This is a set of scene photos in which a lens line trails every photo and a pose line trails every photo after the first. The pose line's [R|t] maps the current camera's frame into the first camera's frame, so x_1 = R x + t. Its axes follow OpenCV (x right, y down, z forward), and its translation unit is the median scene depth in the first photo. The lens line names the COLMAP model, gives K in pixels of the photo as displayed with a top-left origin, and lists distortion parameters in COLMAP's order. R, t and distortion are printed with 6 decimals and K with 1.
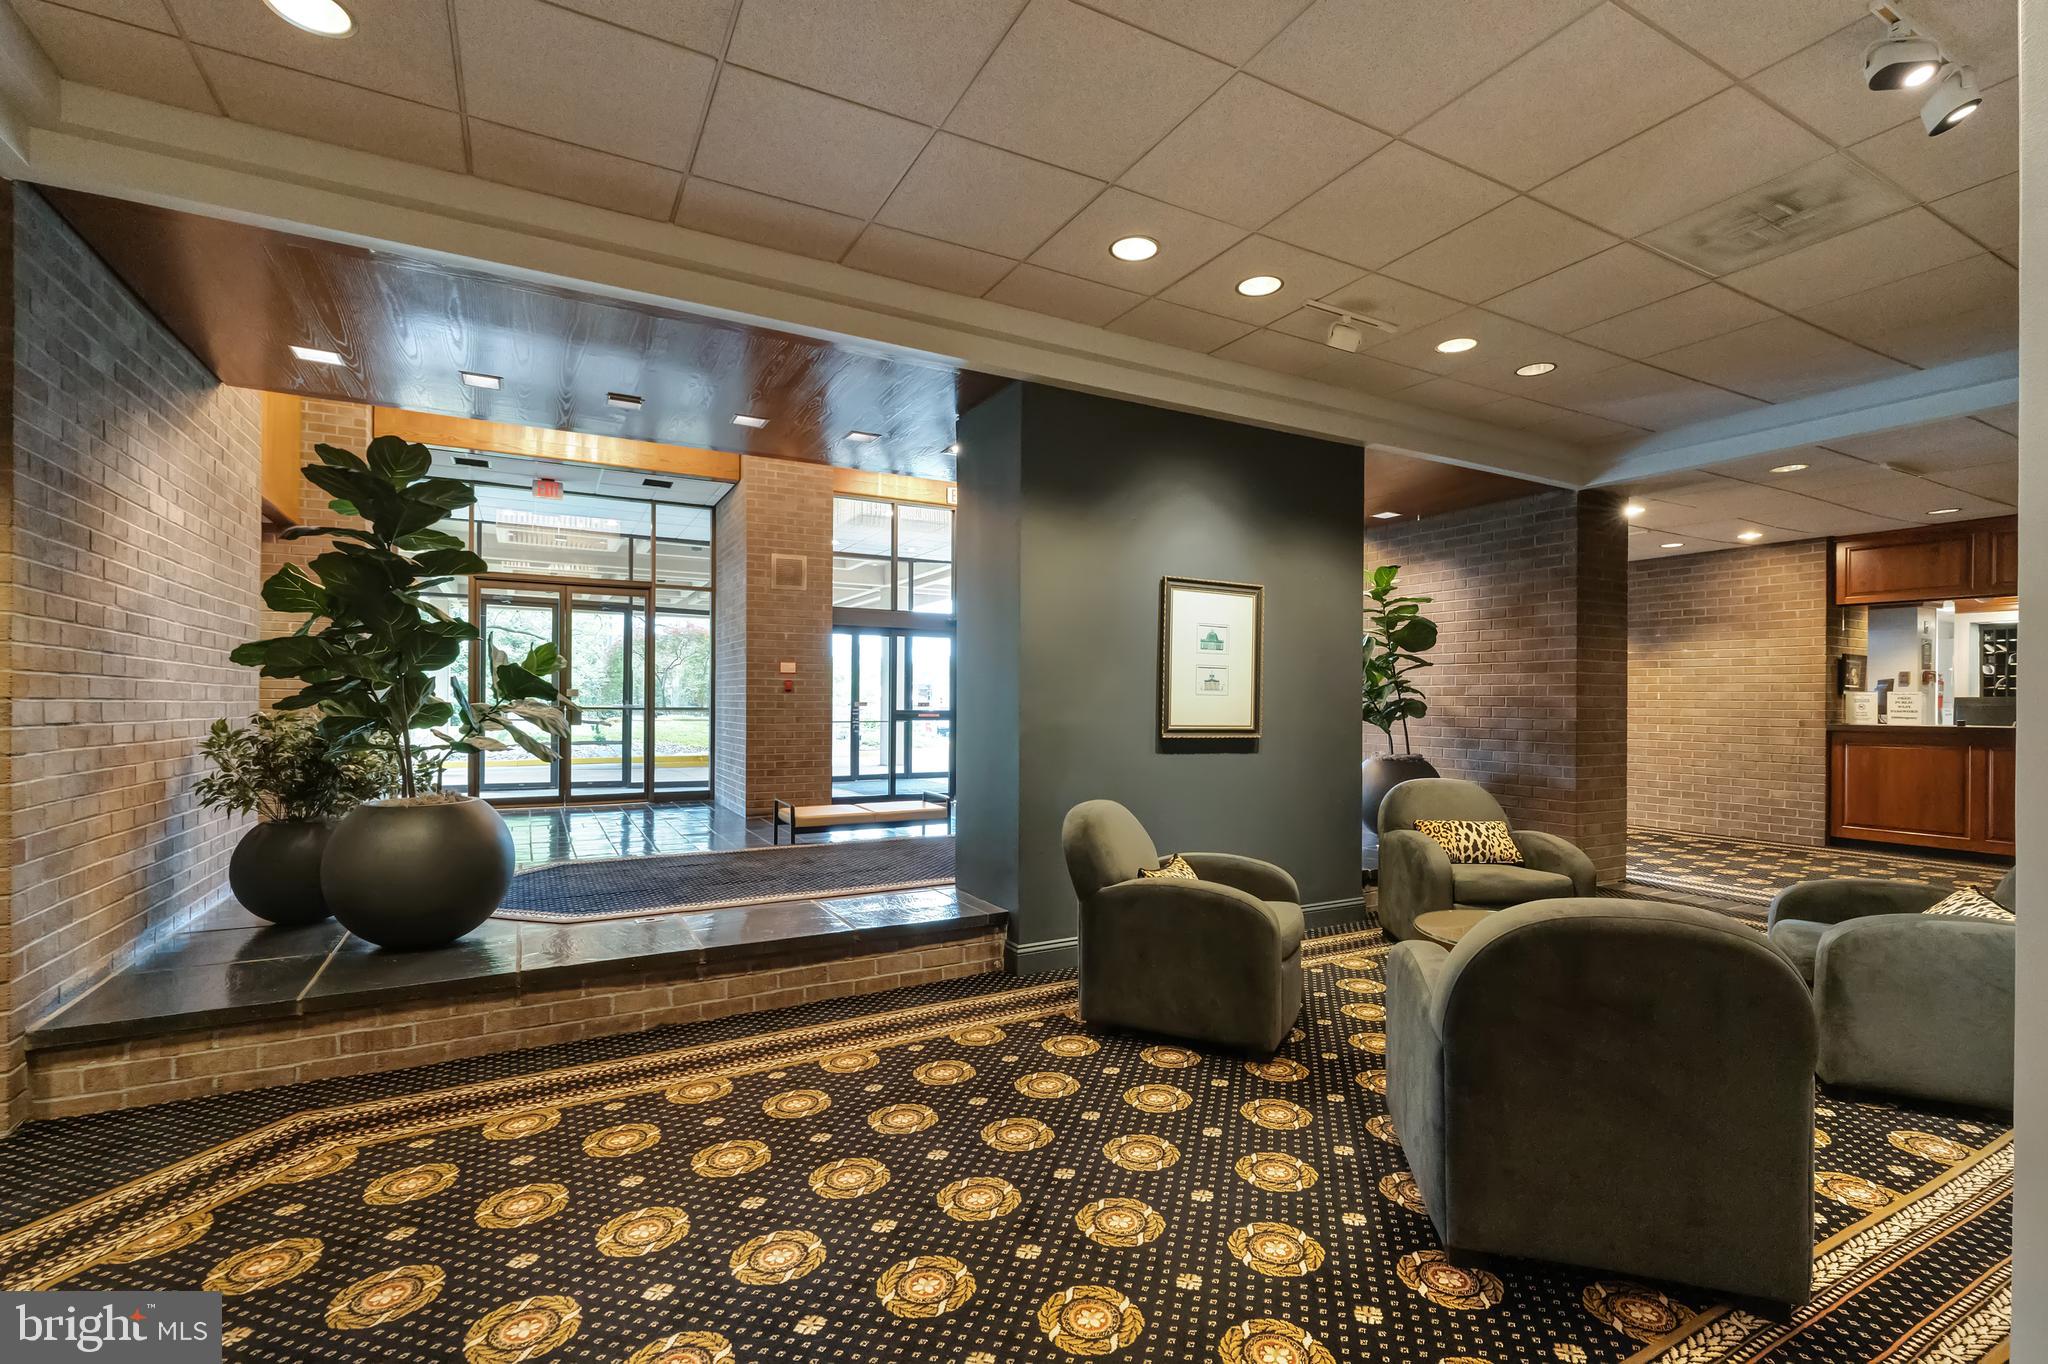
lens RADIAL K [[886.3, 0, 1017.6], [0, 886.3, 687.7], [0, 0, 1]] dist [0.001048, 0.000002]
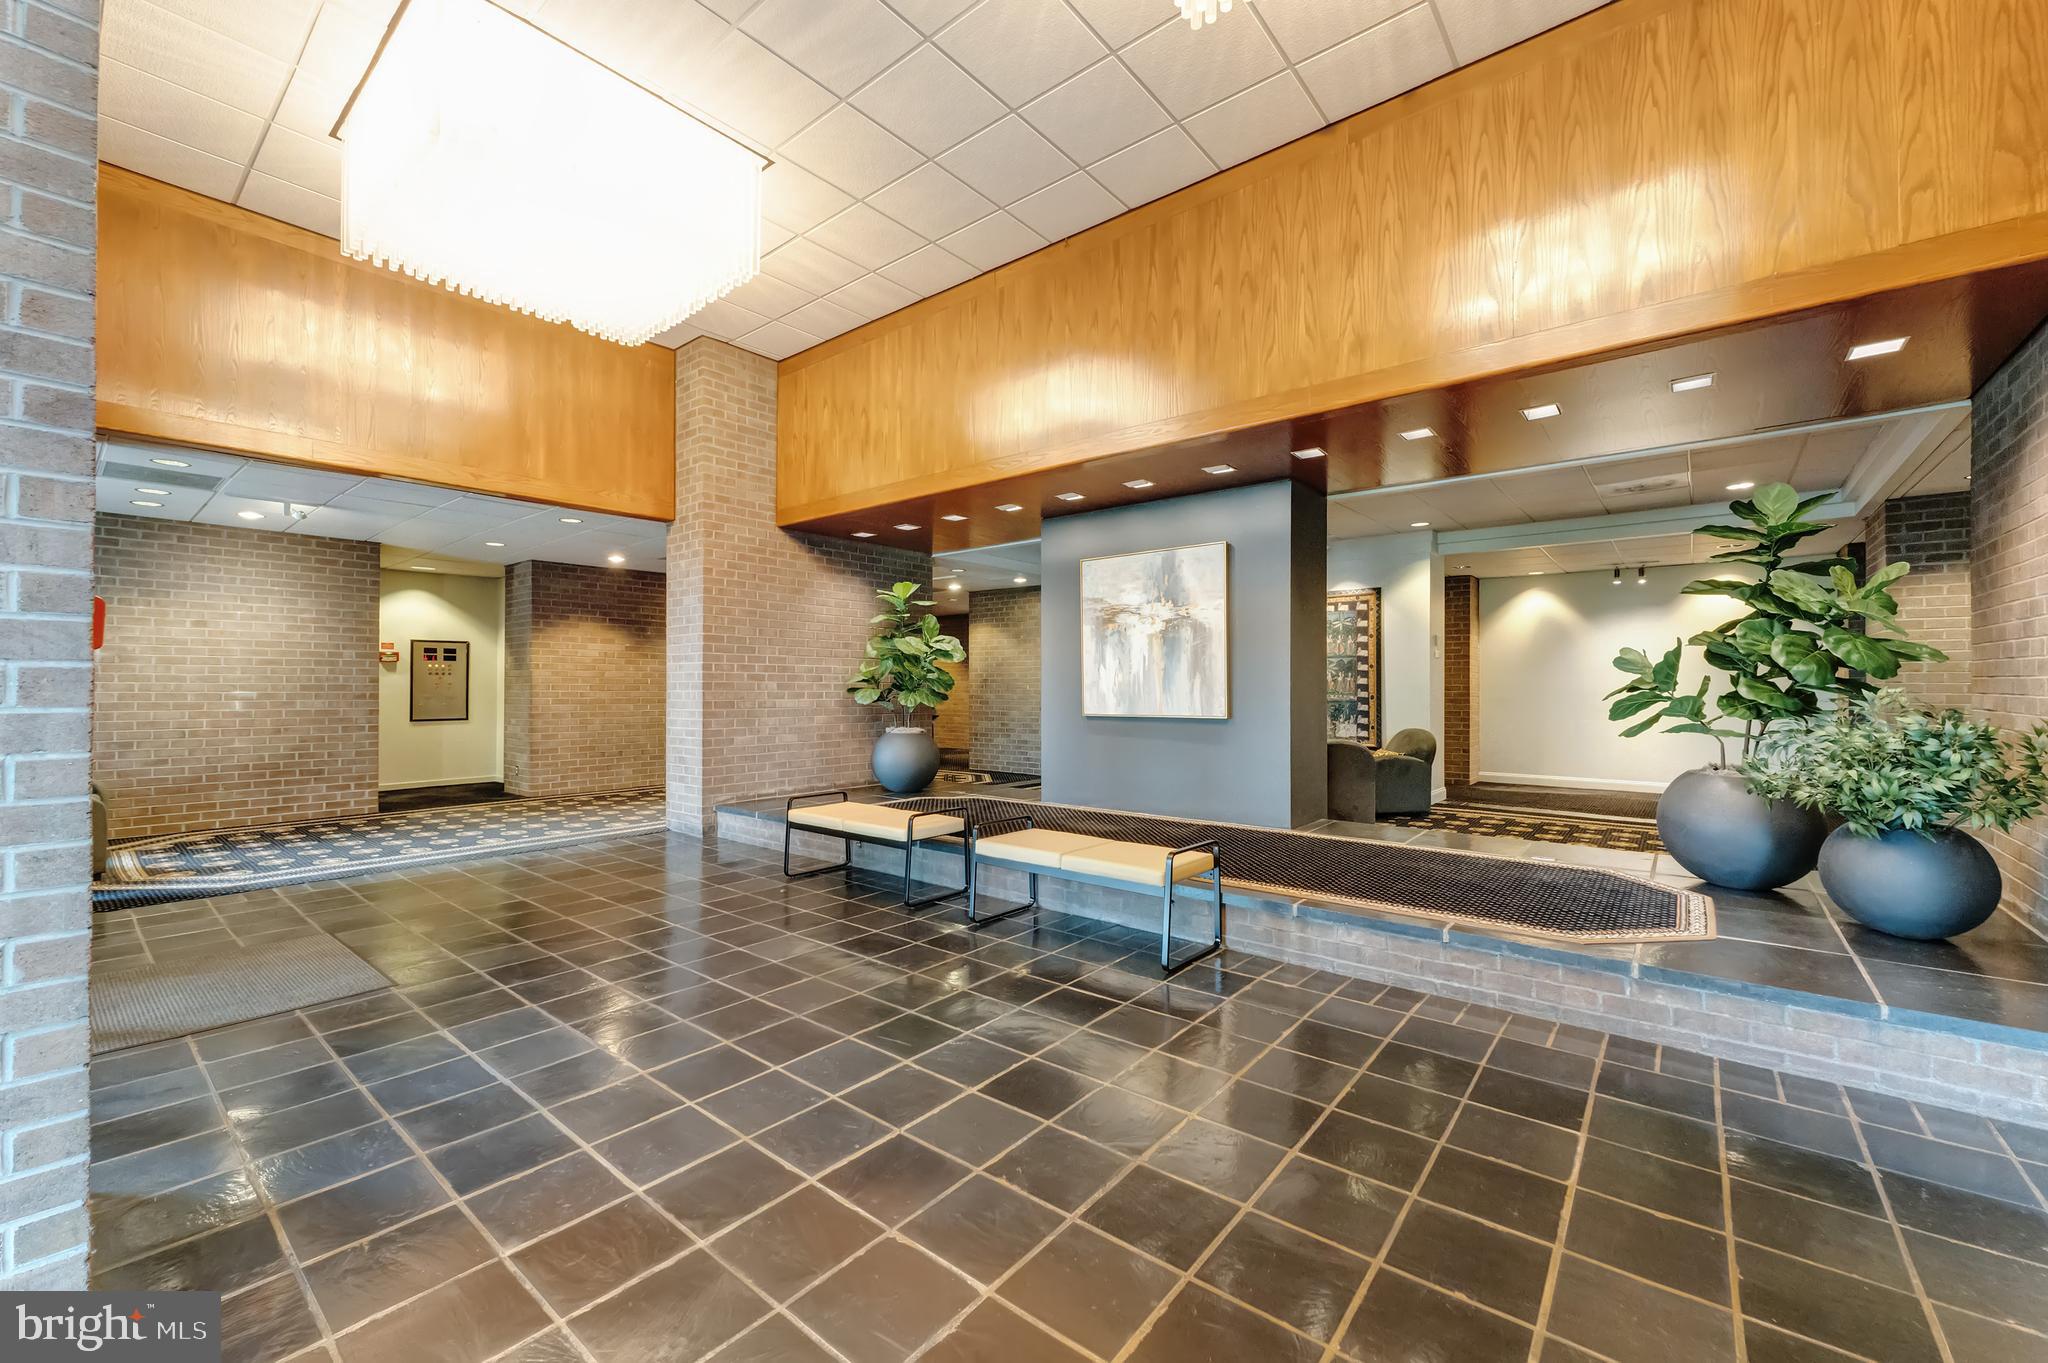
lens RADIAL K [[817.4, 0, 1016.5], [0, 817.4, 681.7], [0, 0, 1]] dist [0.001678, 0.000035]
pose [[-0.369360, -0.001444, 0.929285, -0.518219], [-0.016025, 0.999860, -0.004816, 0.006966], [-0.929148, -0.016671, -0.369332, 0.896398]]
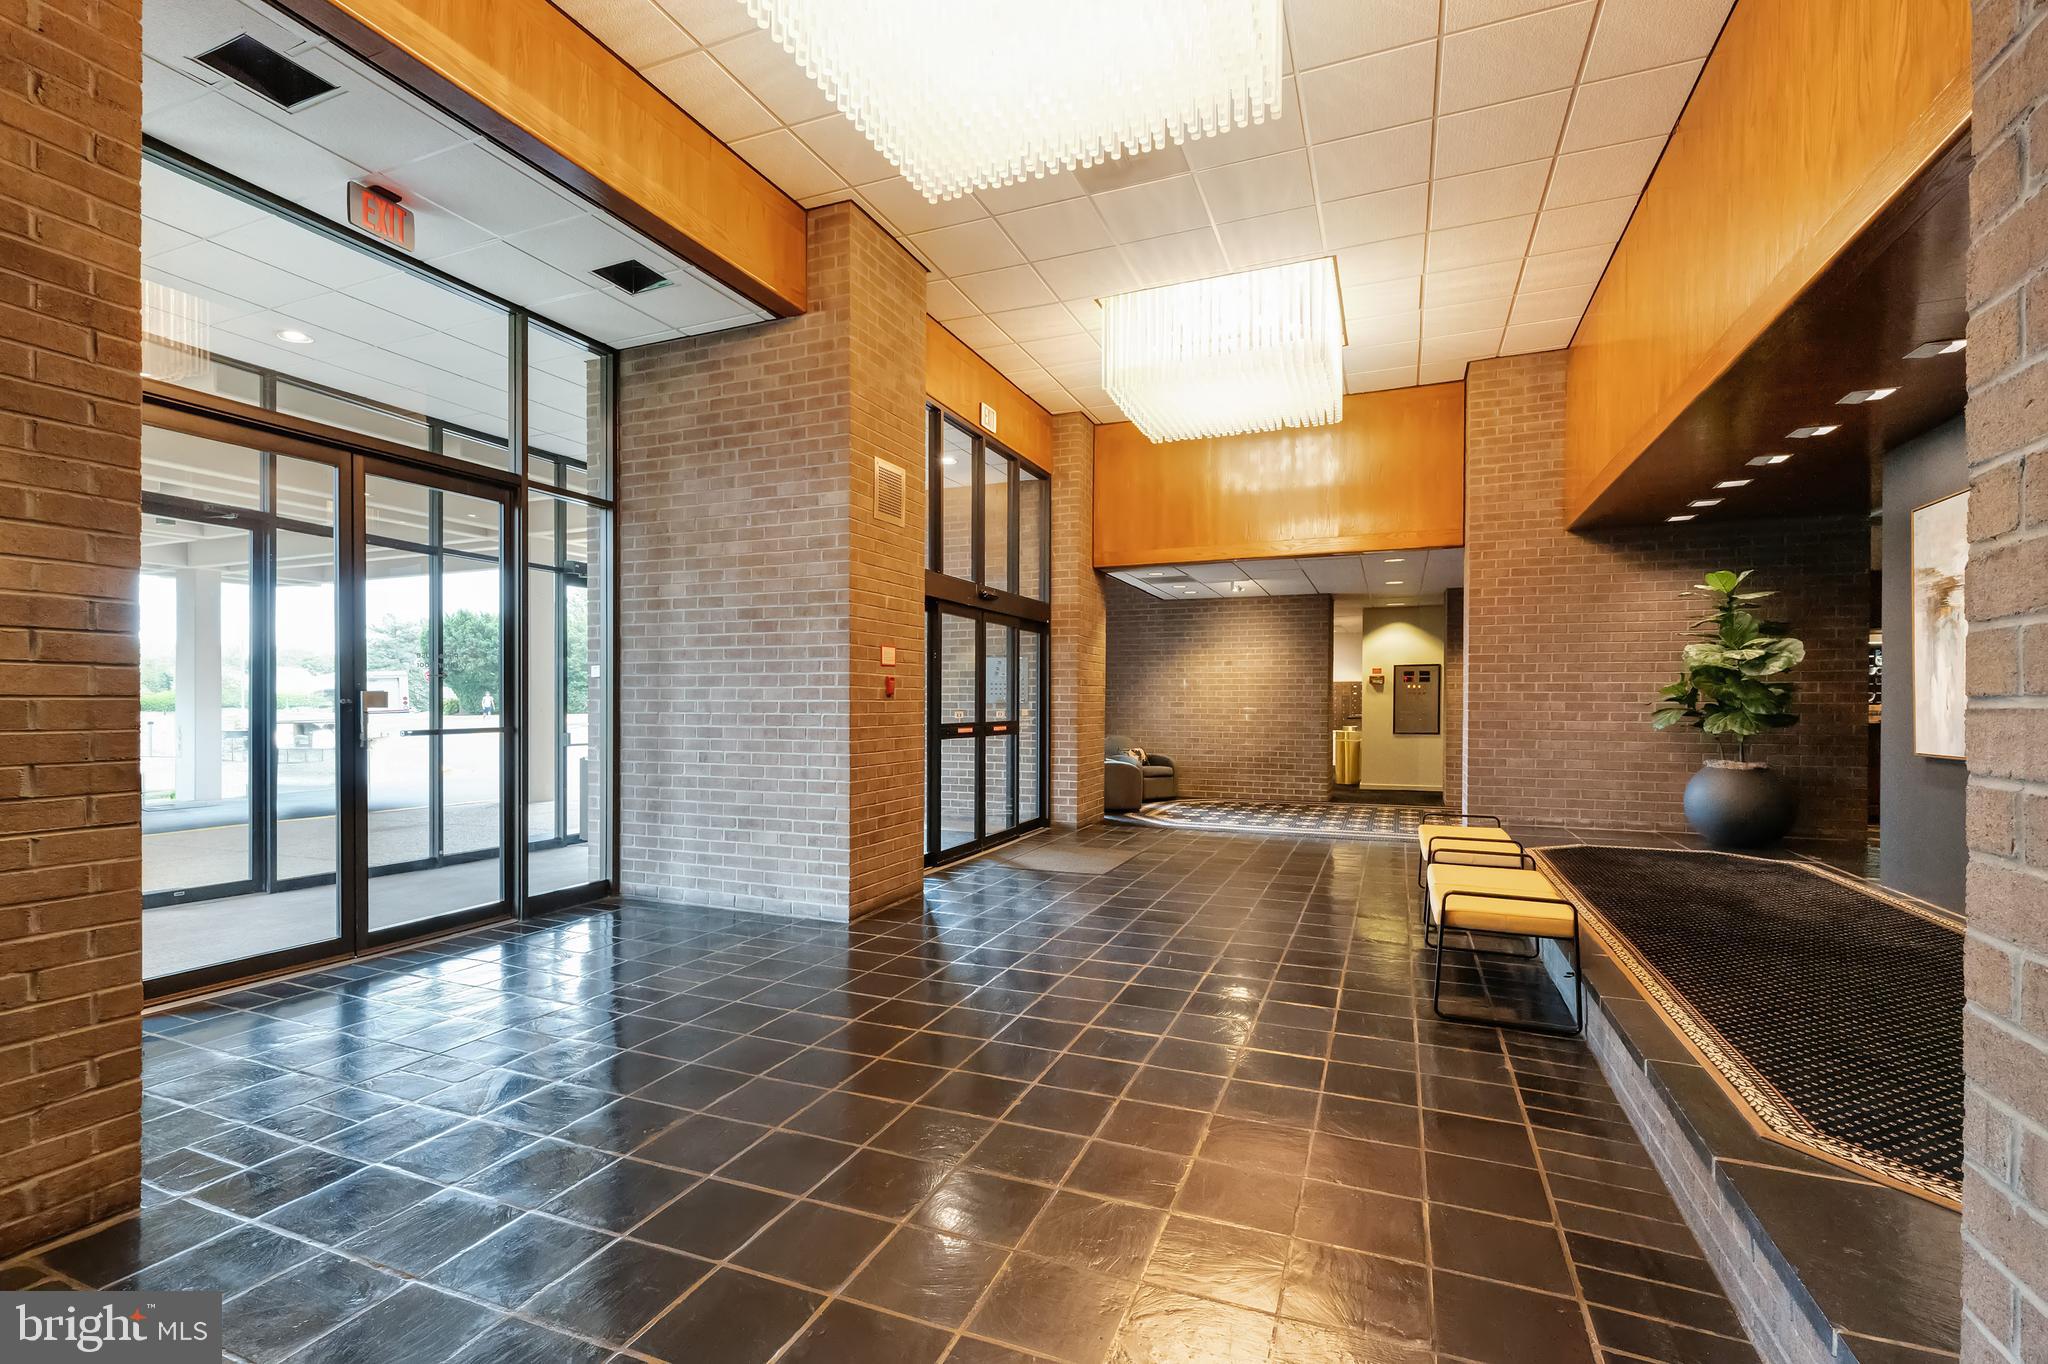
lens RADIAL K [[952.7, 0, 1023.5], [0, 952.7, 698.2], [0, 0, 1]] dist [-0.000872, 0.000032]
pose [[0.787137, -0.002831, 0.616771, -0.590373], [-0.006255, 0.999901, 0.012573, -0.003379], [-0.616746, -0.013754, 0.787042, 0.457821]]
